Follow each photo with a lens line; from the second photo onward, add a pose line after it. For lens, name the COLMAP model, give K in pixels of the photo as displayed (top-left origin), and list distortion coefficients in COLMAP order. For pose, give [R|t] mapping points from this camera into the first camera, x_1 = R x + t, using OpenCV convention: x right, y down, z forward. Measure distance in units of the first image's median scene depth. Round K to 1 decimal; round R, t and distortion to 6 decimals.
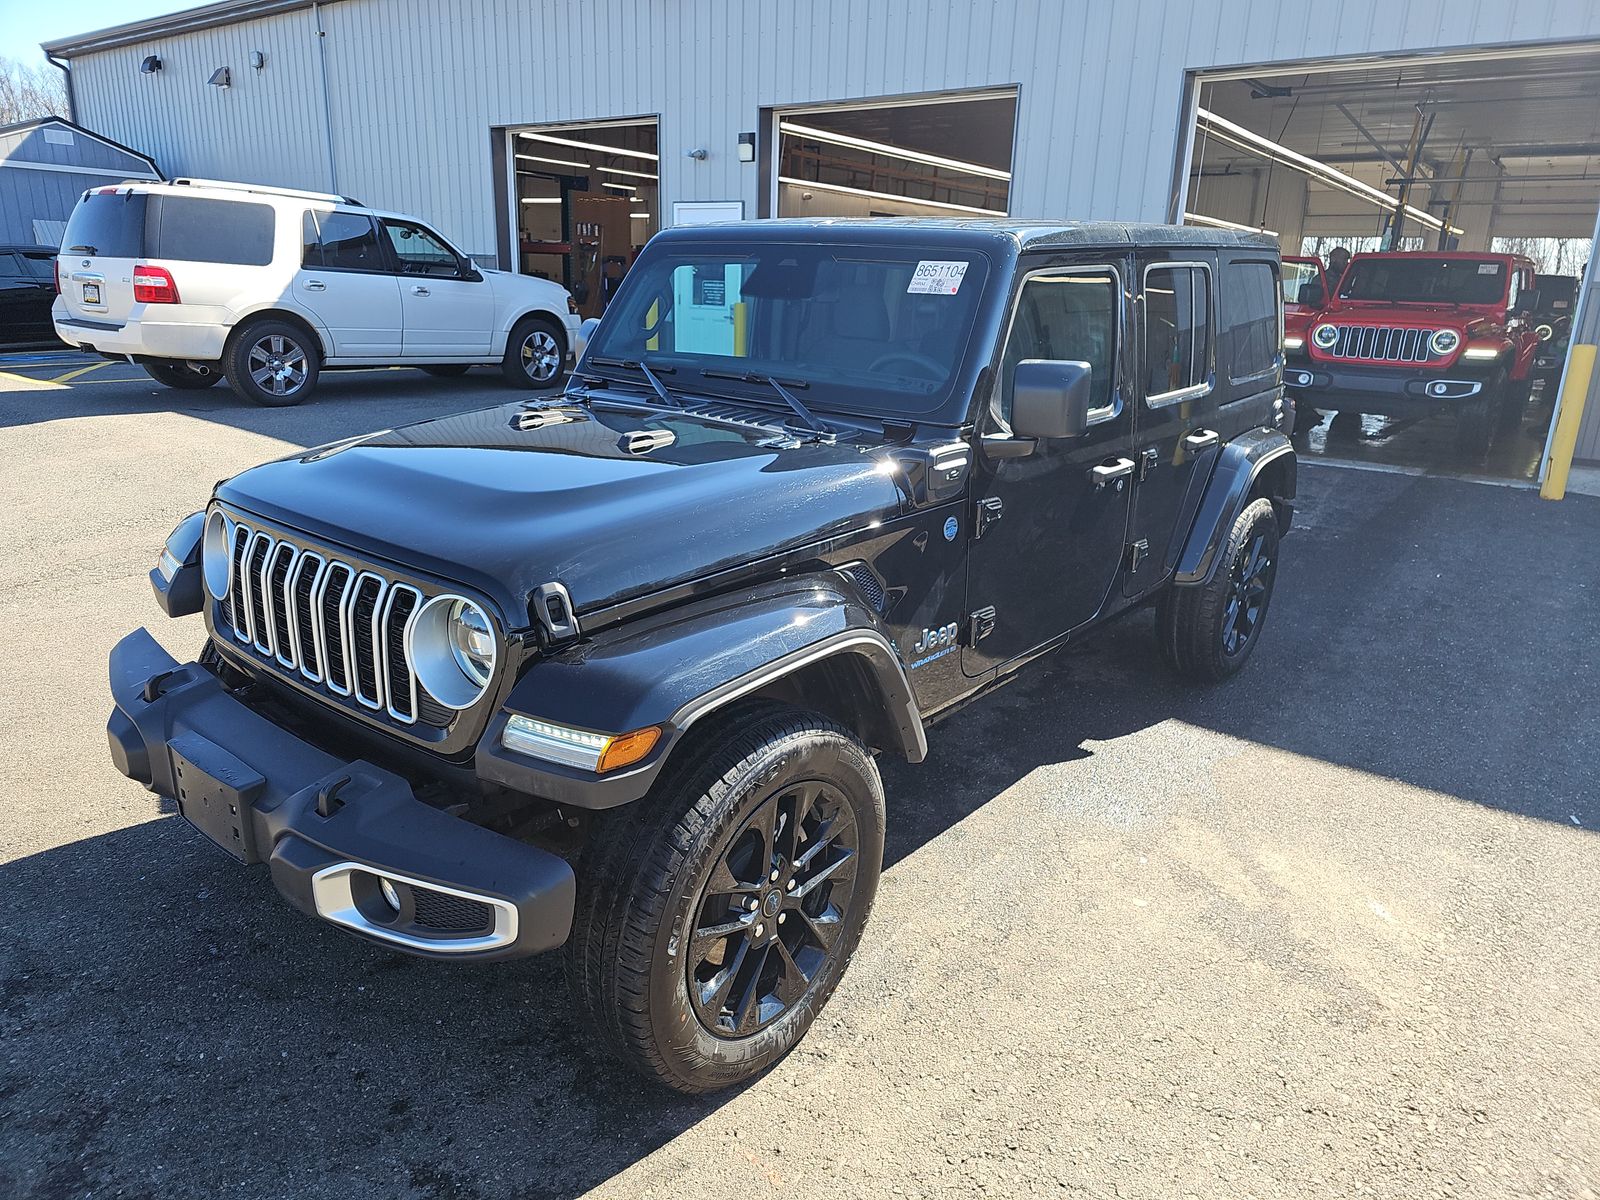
lens RADIAL K [[1063.0, 0, 800.0], [0, 1063.0, 600.0], [0, 0, 1]] dist [0.047483, -0.042332]
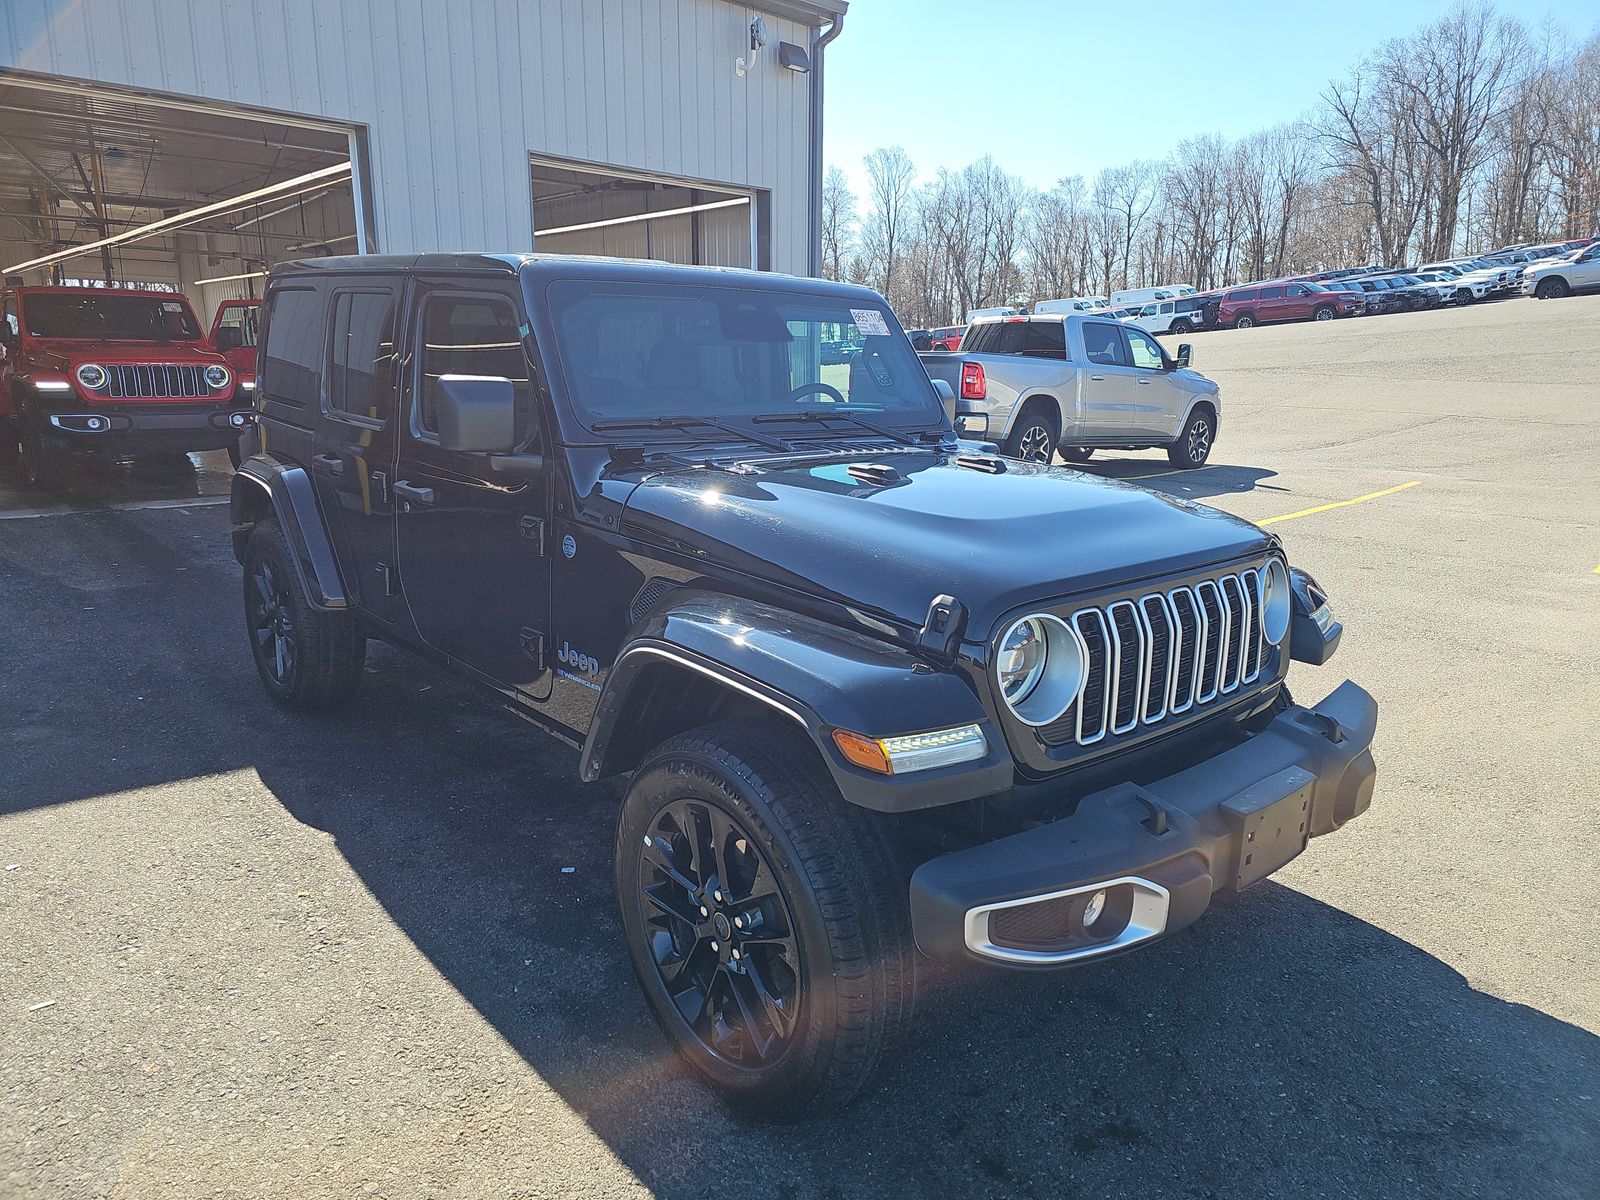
lens RADIAL K [[1069.4, 0, 800.0], [0, 1069.4, 600.0], [0, 0, 1]] dist [0.070808, -0.059548]
pose [[0.138709, -0.248747, 0.958585, -0.378782], [0.282038, 0.937781, 0.202537, -0.085587], [-0.949323, 0.242264, 0.200235, 0.286582]]
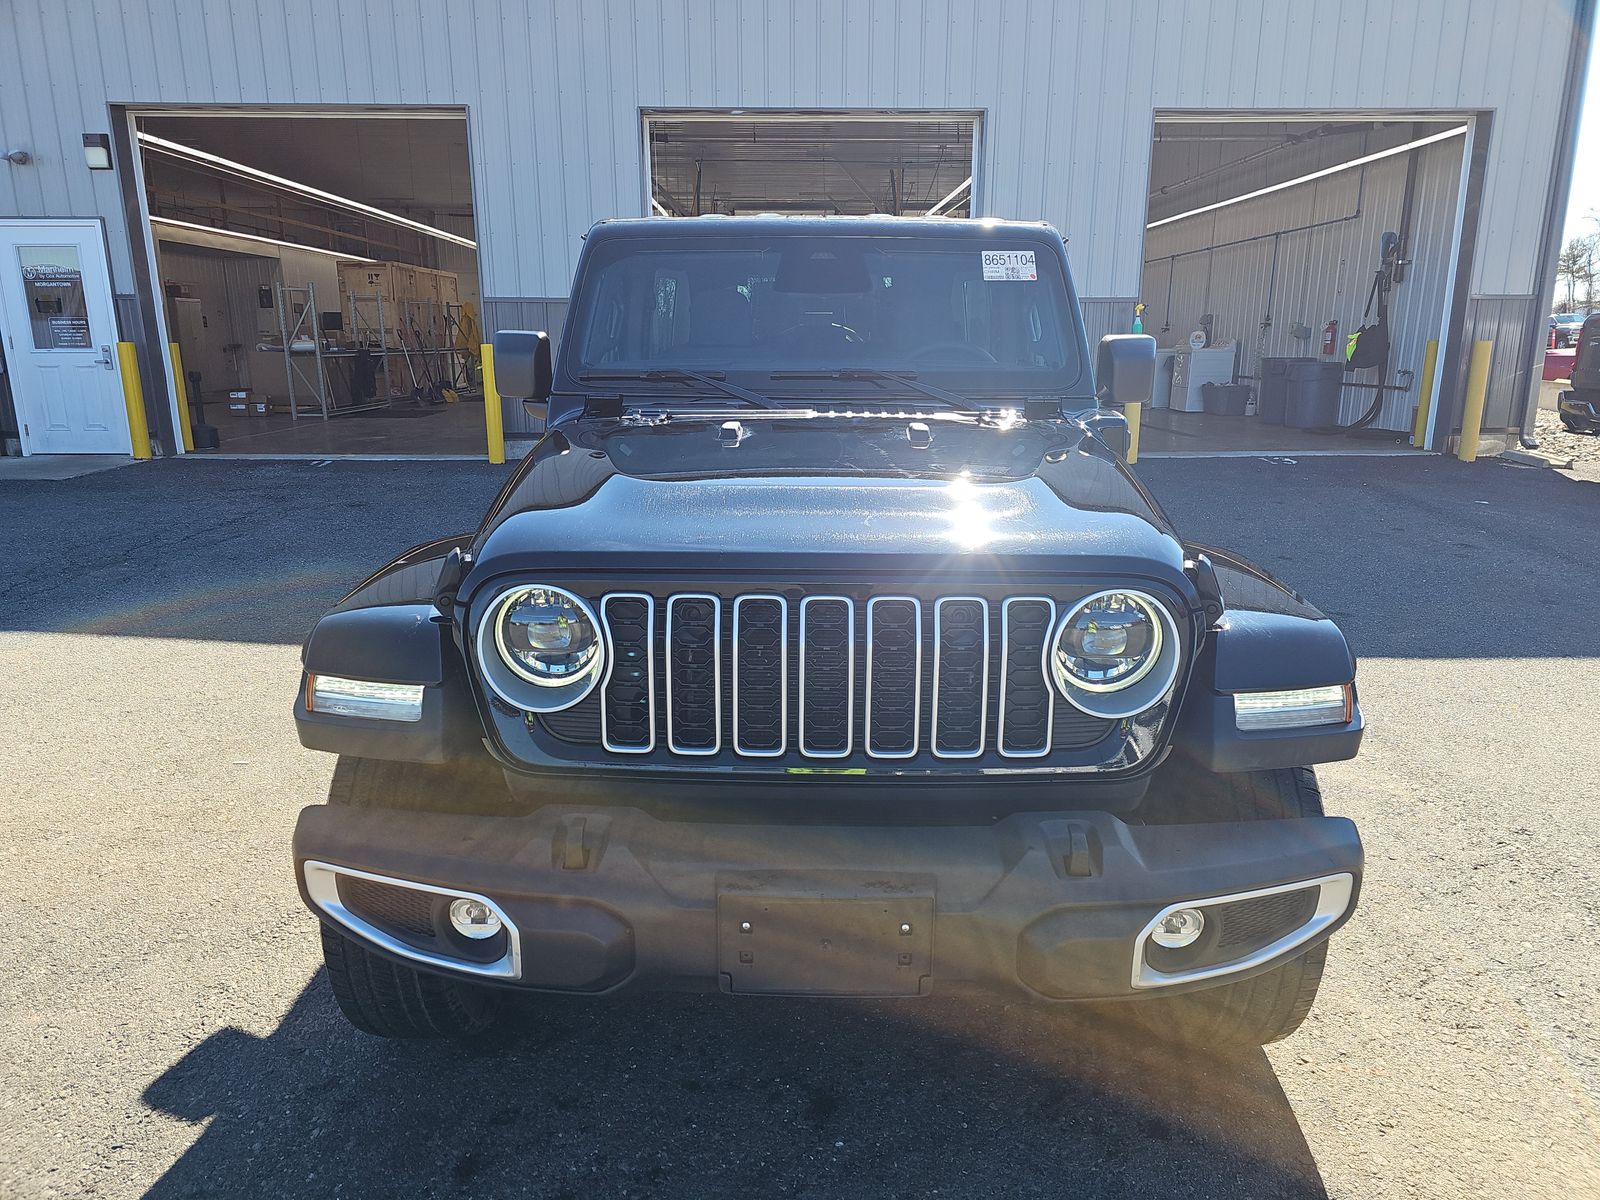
lens RADIAL K [[1063.0, 0, 800.0], [0, 1063.0, 600.0], [0, 0, 1]] dist [0.047483, -0.042332]
pose [[0.782006, -0.182771, 0.595870, -0.237446], [0.203735, 0.978478, 0.032750, -0.017526], [-0.589031, 0.095789, 0.802413, 0.098664]]
